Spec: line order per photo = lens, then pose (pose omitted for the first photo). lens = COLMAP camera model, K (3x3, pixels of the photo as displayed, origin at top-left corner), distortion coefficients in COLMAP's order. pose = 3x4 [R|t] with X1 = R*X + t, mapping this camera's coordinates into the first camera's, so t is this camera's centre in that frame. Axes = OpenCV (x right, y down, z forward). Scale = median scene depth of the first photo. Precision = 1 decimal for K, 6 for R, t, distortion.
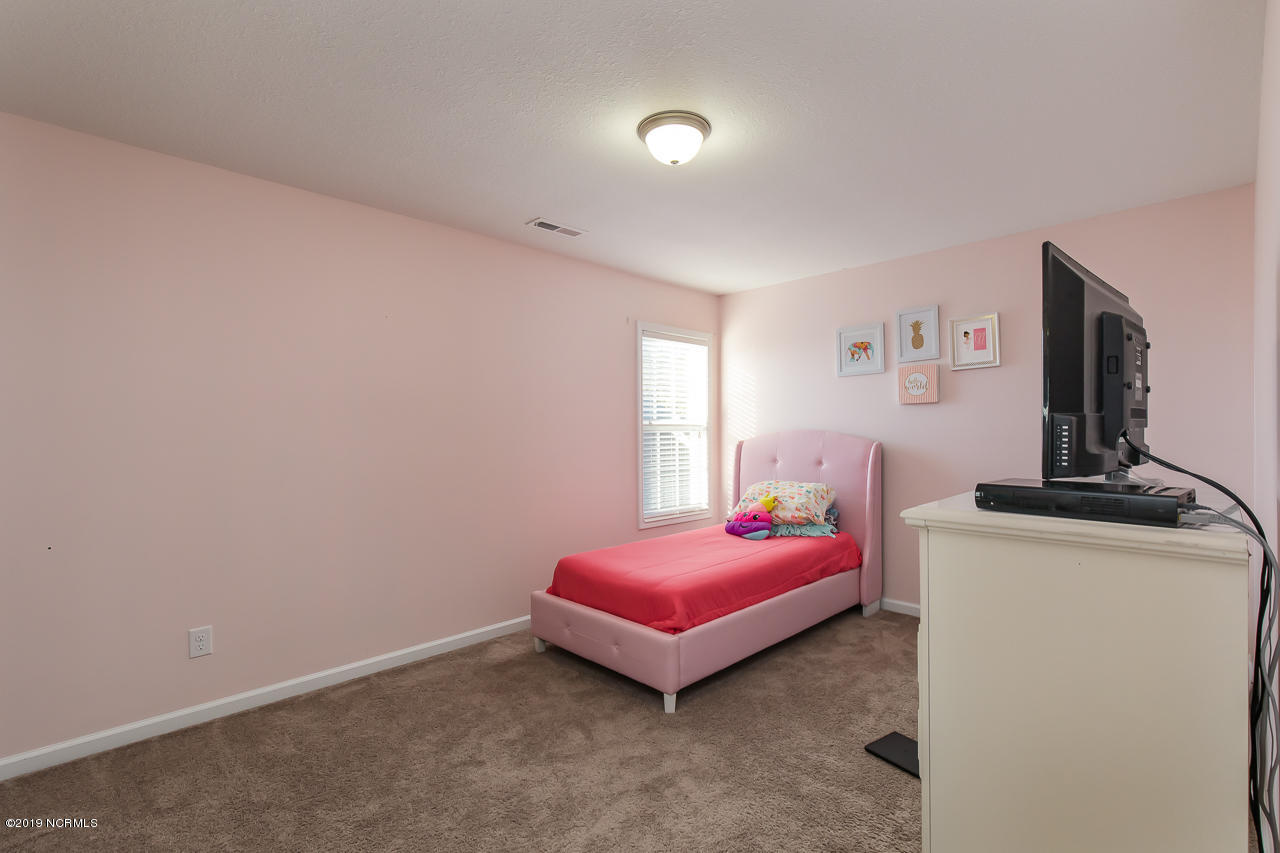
lens RADIAL K [[586.3, 0, 640.2], [0, 586.3, 424.7], [0, 0, 1]] dist [0.000538, 0.000016]
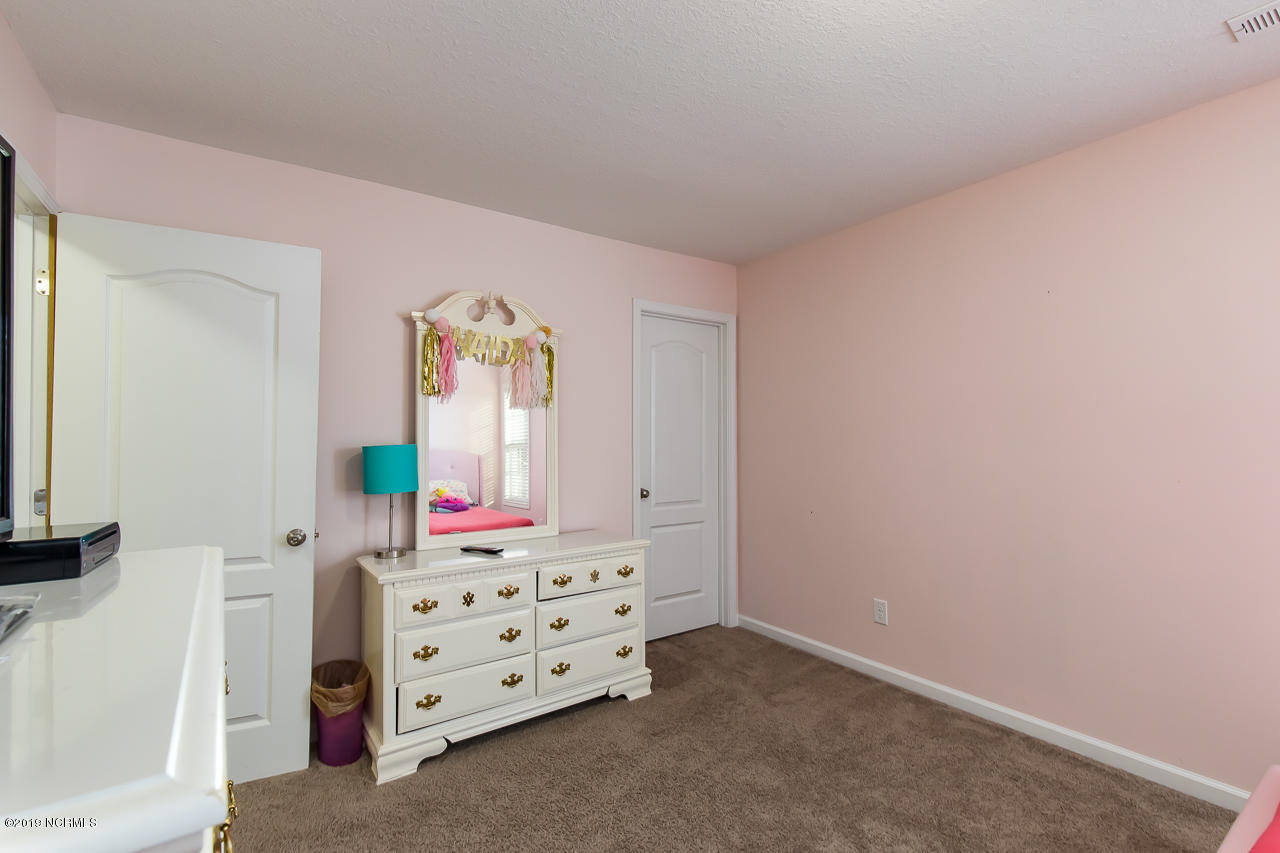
lens RADIAL K [[586.3, 0, 639.9], [0, 586.3, 425.1], [0, 0, 1]] dist [0.000538, 0.000016]
pose [[-0.127829, -0.000215, -0.991796, 0.438572], [0.002512, 0.999997, -0.000541, -0.002084], [0.991793, -0.002561, -0.127828, 0.614565]]
